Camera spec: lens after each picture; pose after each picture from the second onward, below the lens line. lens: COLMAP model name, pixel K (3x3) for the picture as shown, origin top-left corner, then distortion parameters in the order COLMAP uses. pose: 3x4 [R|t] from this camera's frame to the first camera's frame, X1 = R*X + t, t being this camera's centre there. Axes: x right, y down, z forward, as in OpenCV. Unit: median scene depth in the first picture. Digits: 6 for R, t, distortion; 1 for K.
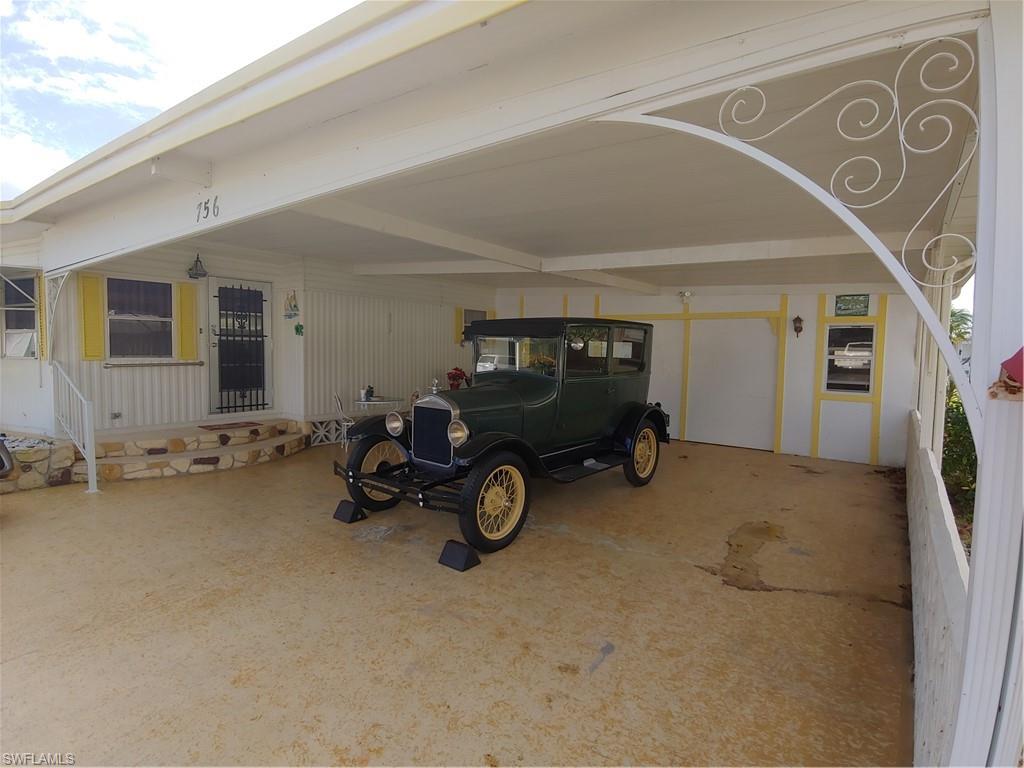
lens RADIAL K [[513.9, 0, 502.8], [0, 513.9, 379.8], [0, 0, 1]] dist [0.000646, -0.017638]
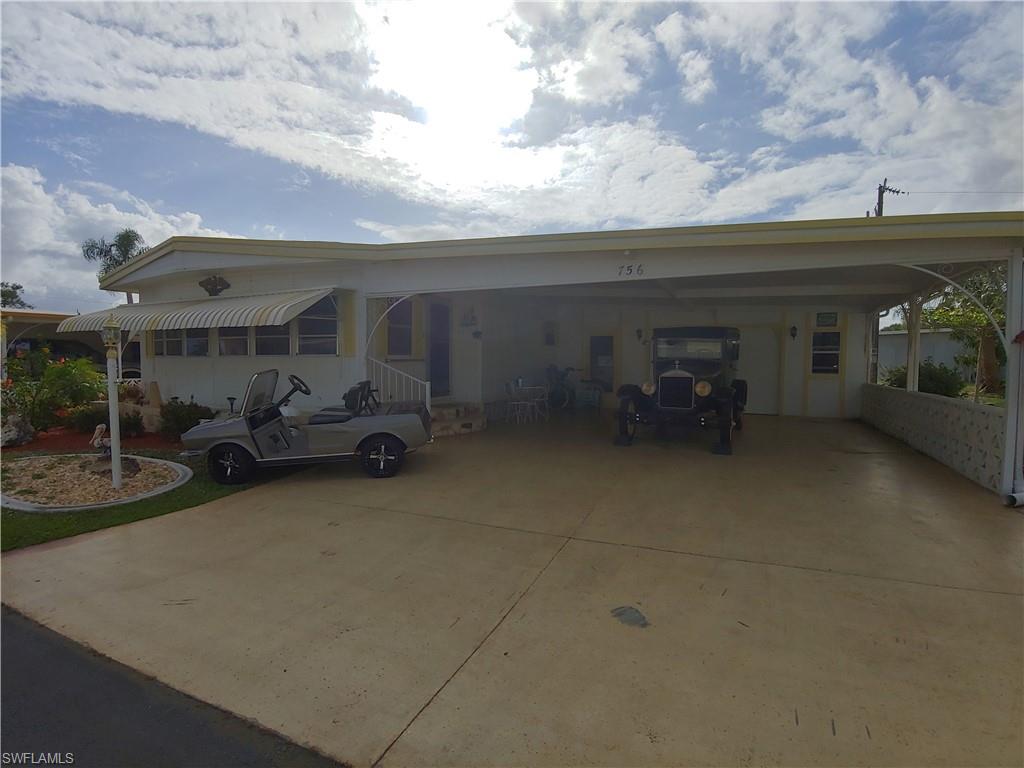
lens RADIAL K [[513.9, 0, 502.8], [0, 513.9, 379.8], [0, 0, 1]] dist [0.000646, -0.017638]
pose [[0.979280, -0.018105, 0.201701, -0.635047], [0.022167, 0.999594, -0.017898, 0.048522], [-0.201295, 0.021998, 0.979284, -0.357884]]
